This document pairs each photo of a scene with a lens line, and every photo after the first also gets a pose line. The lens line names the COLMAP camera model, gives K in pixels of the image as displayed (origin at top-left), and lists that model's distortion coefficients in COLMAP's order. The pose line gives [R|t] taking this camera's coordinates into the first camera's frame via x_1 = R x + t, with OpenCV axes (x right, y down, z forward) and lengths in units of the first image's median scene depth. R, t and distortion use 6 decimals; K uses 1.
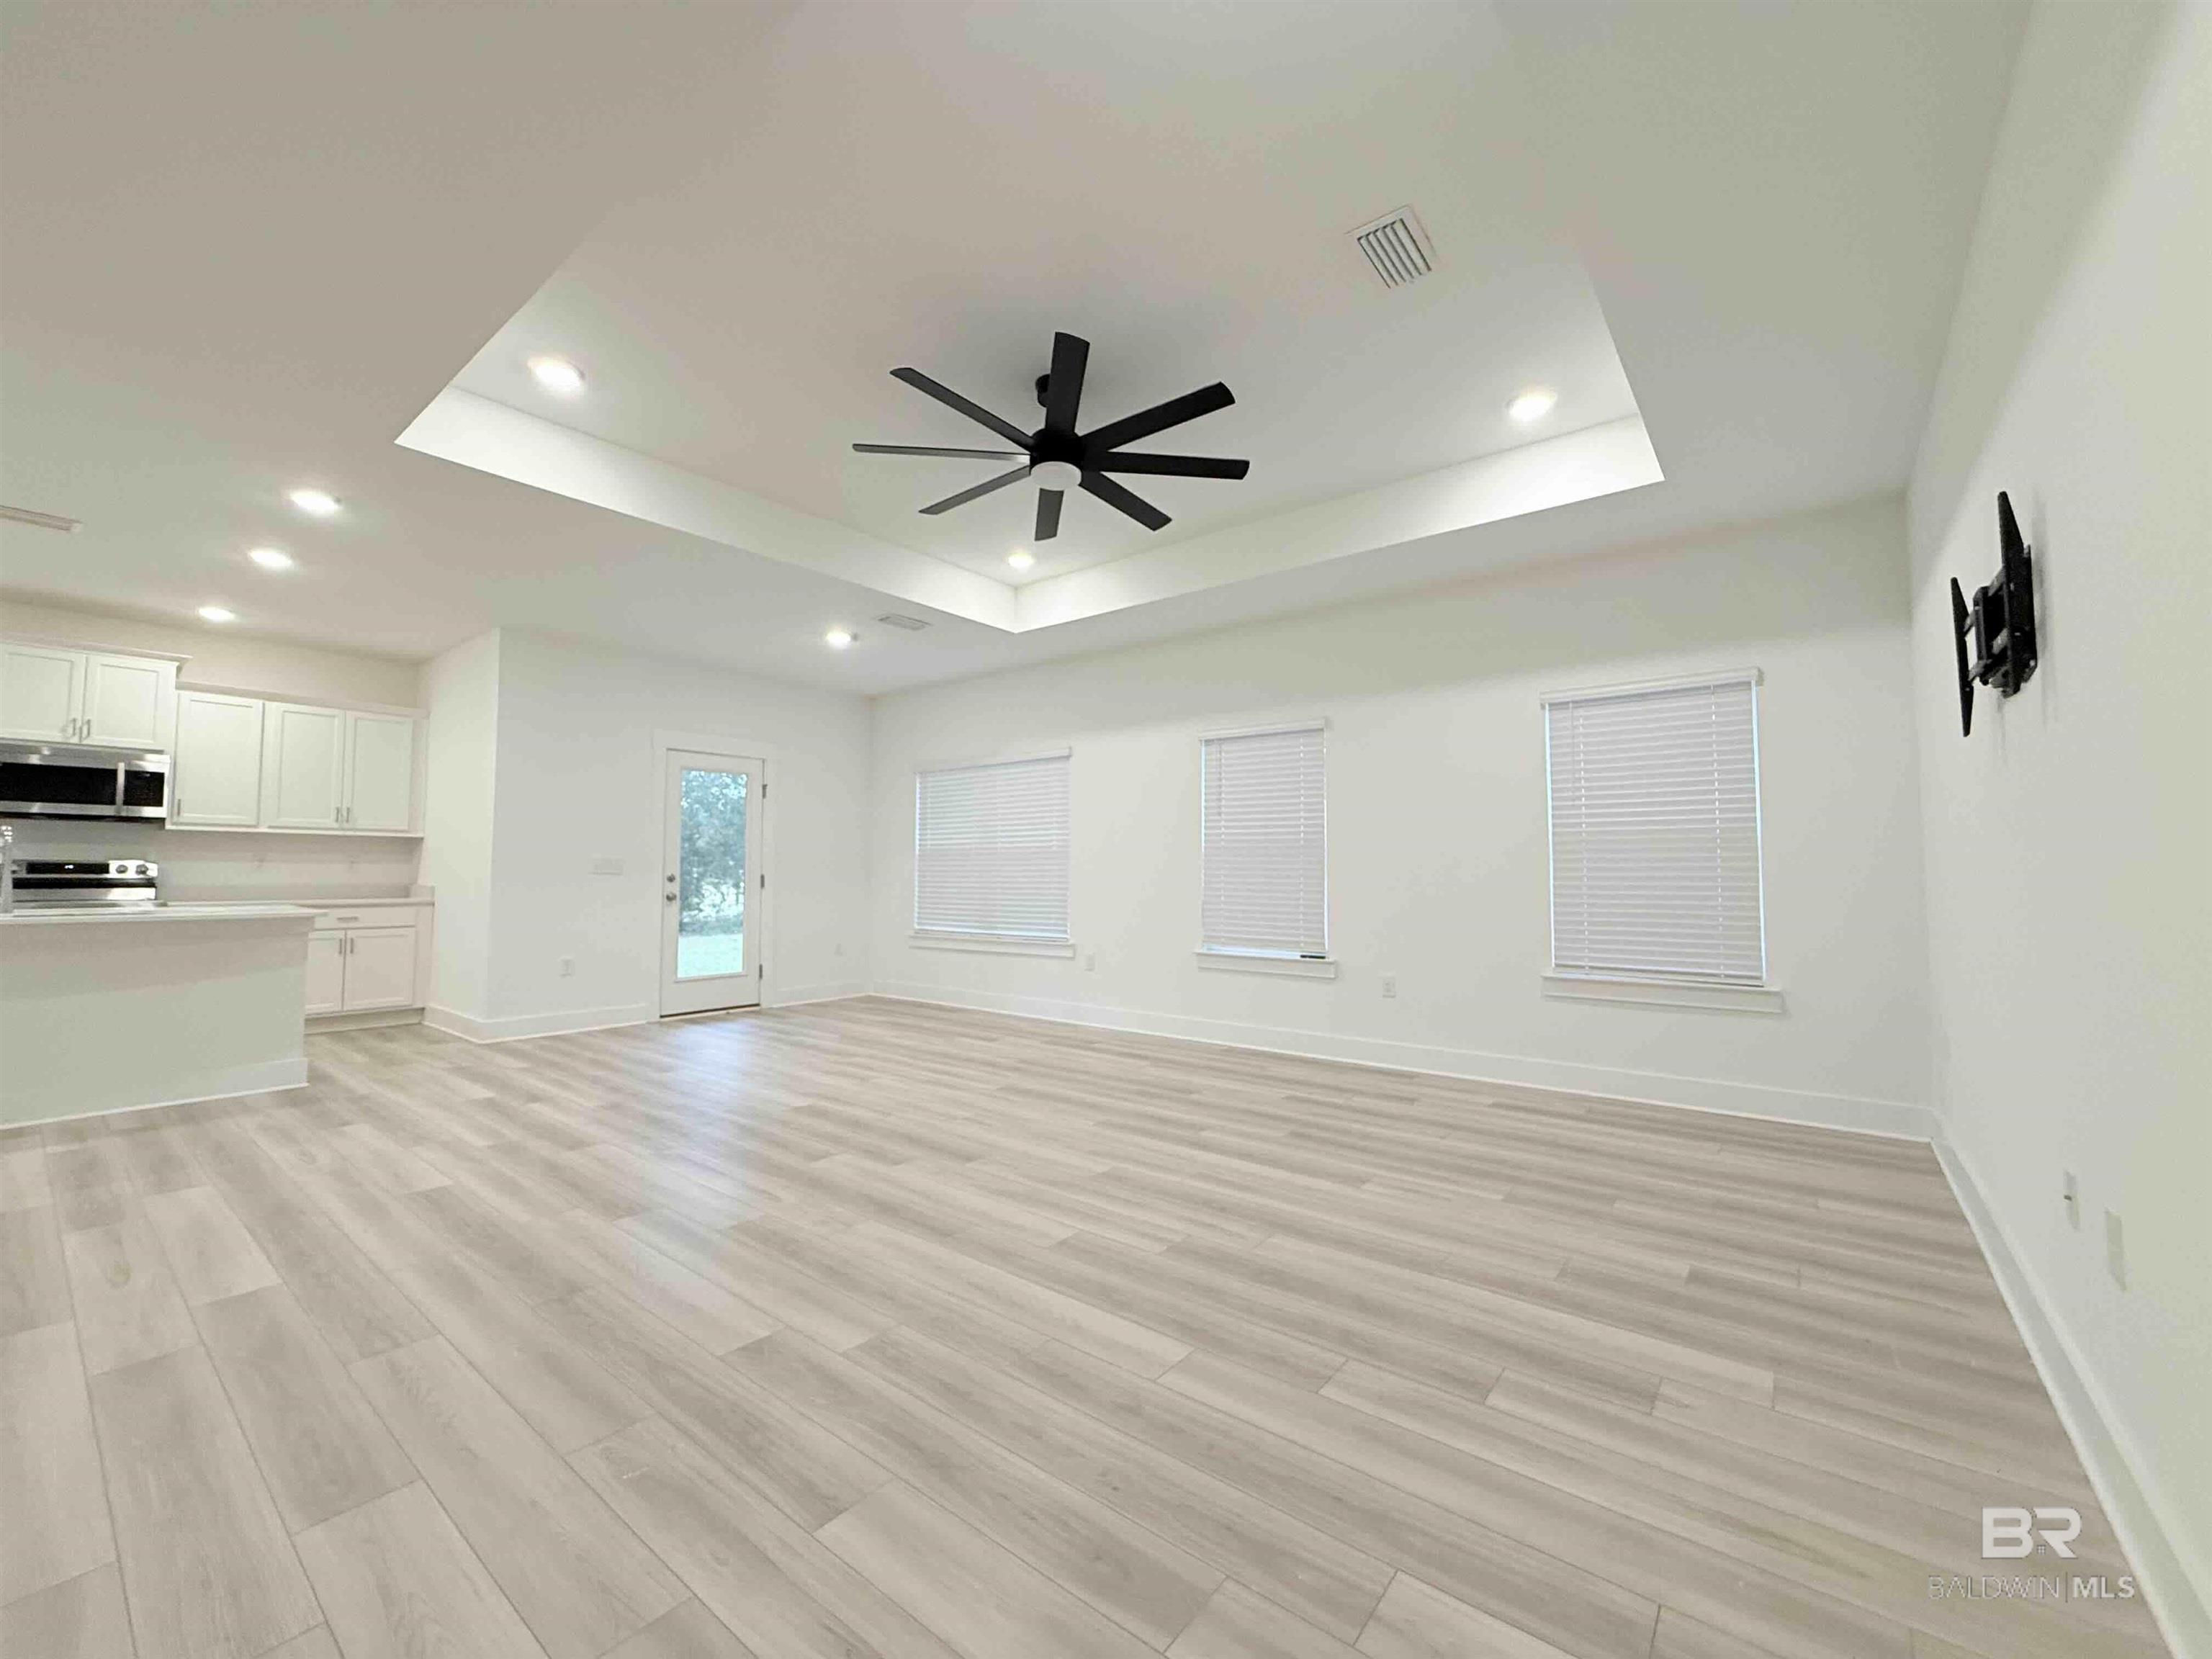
lens RADIAL K [[879.9, 0, 1098.4], [0, 879.9, 824.4], [0, 0, 1]] dist [-0.000805, 0.000101]
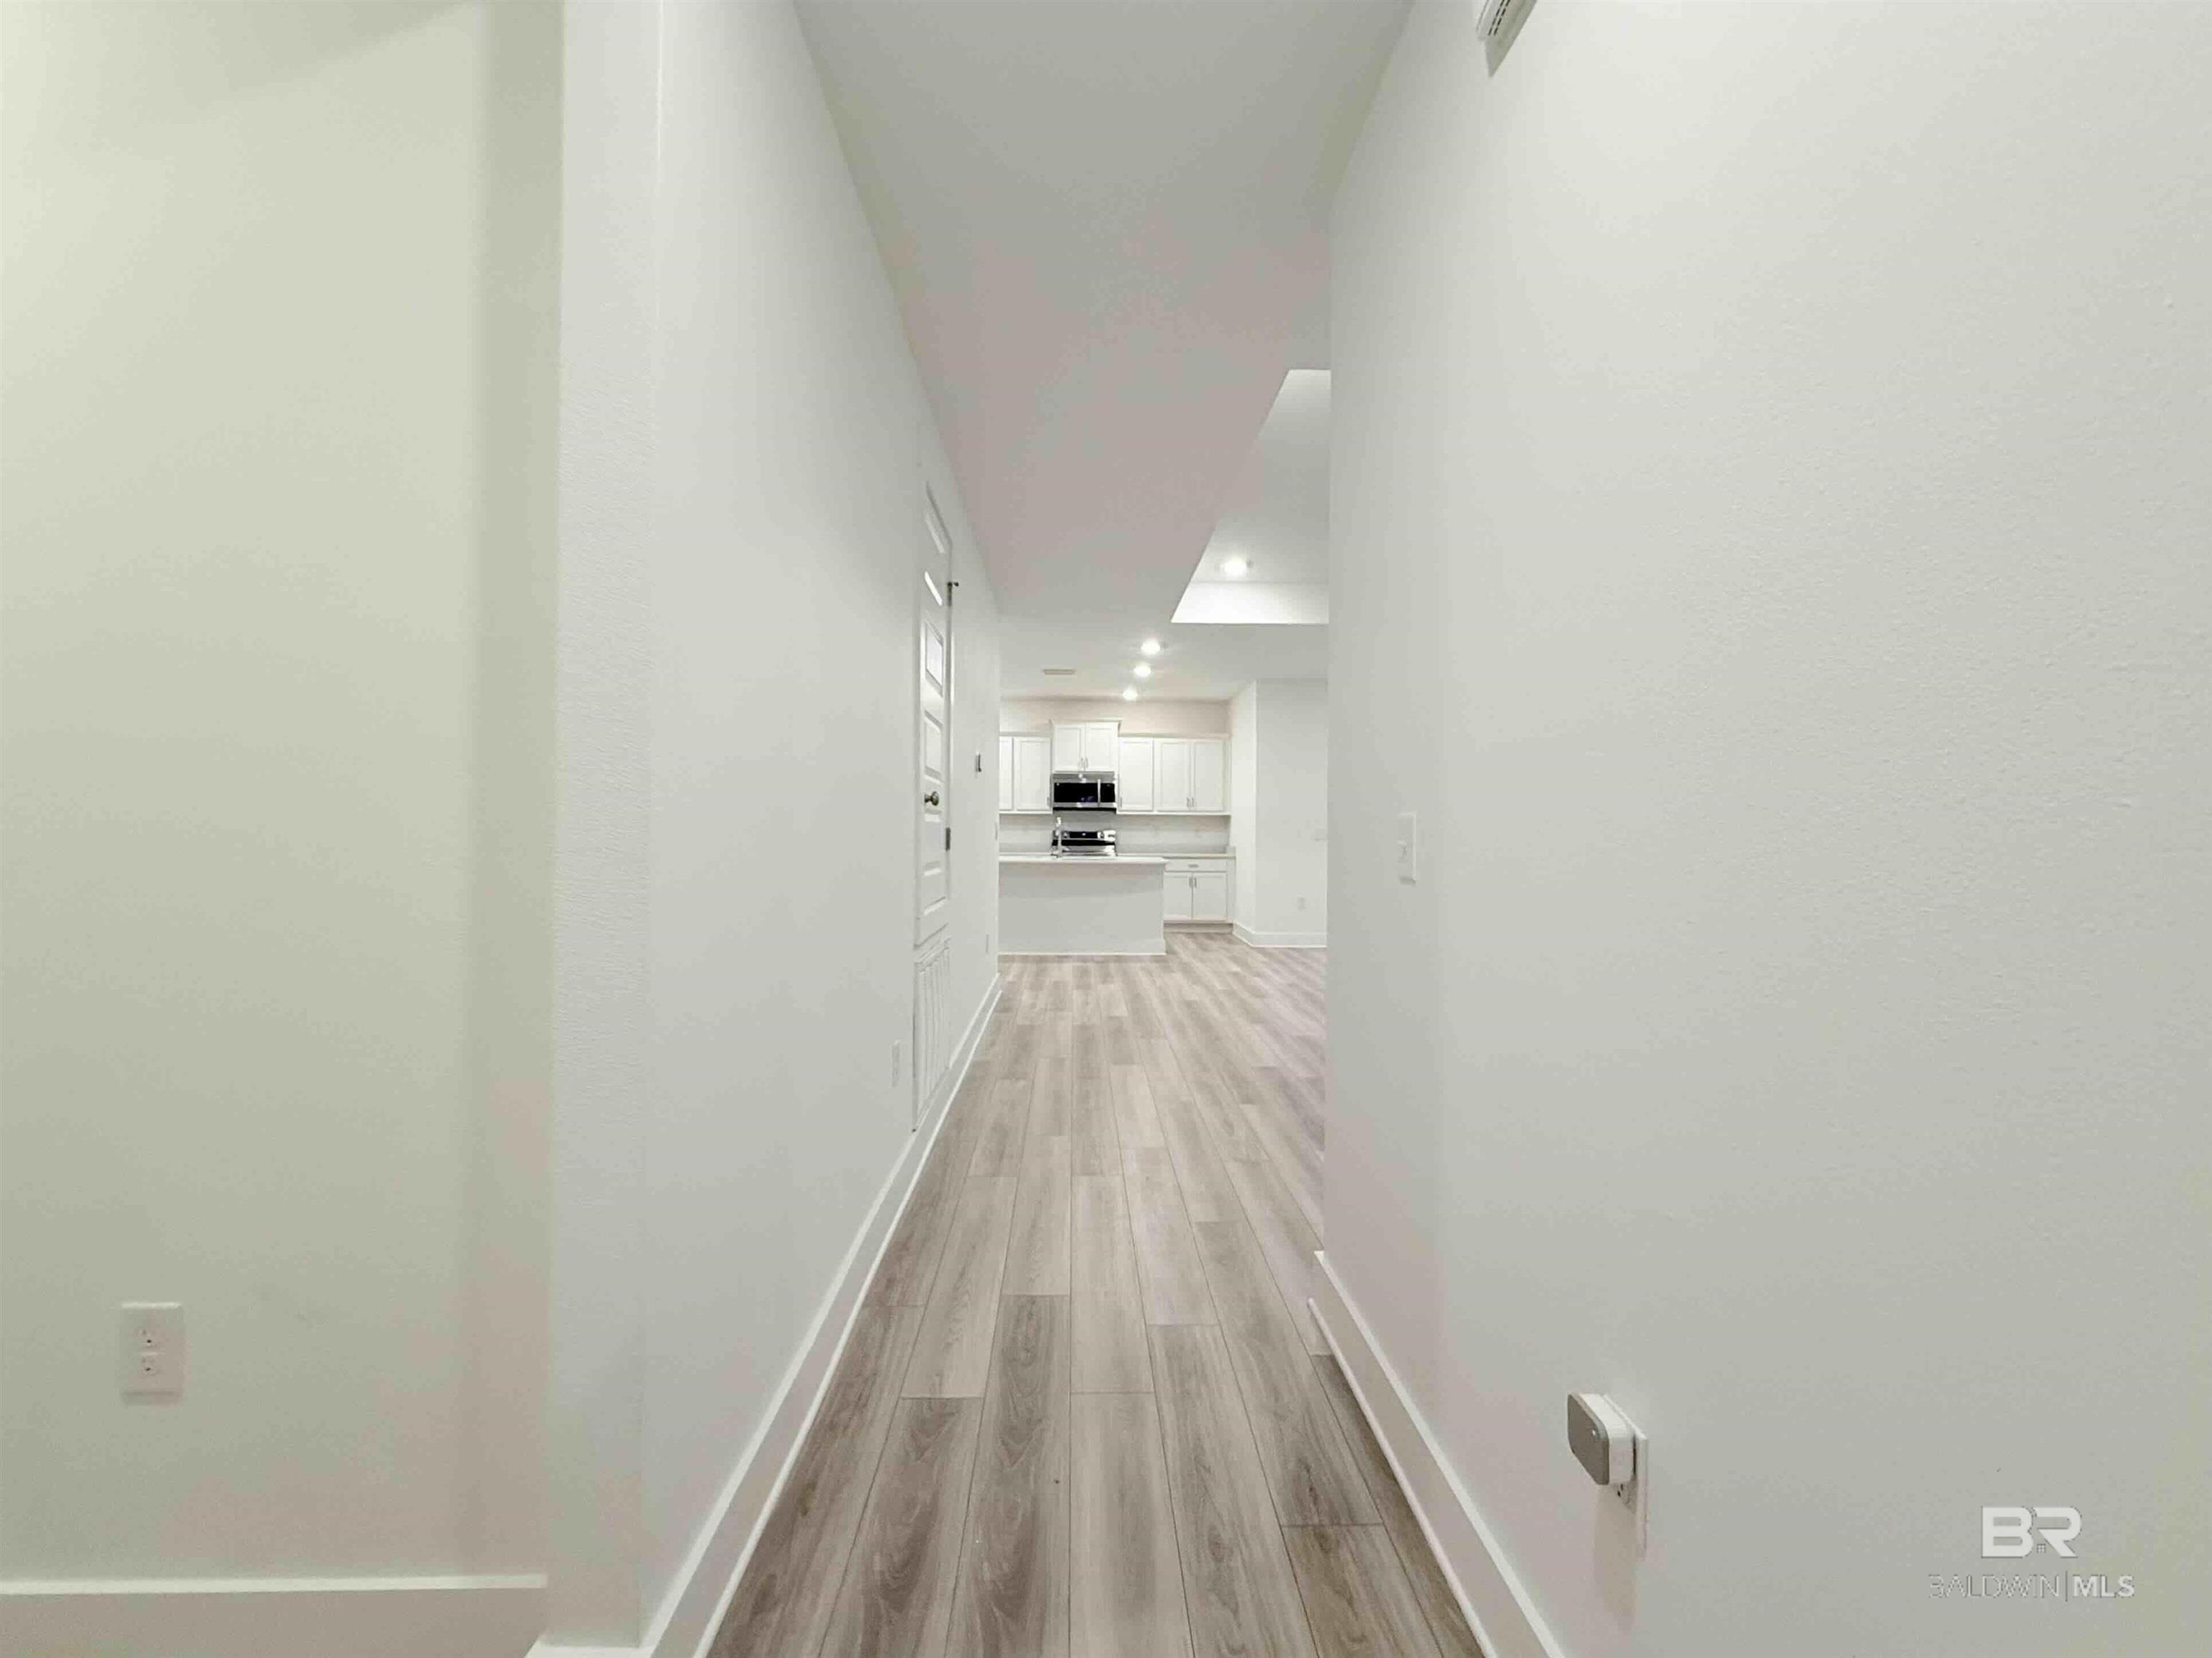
lens RADIAL K [[924.8, 0, 1106.0], [0, 924.8, 829.0], [0, 0, 1]] dist [0.000721, -0.000109]
pose [[0.649806, 0.001800, -0.760098, 0.434516], [0.039219, 0.998586, 0.035893, -0.036930], [0.759087, -0.053134, 0.648817, -0.300874]]
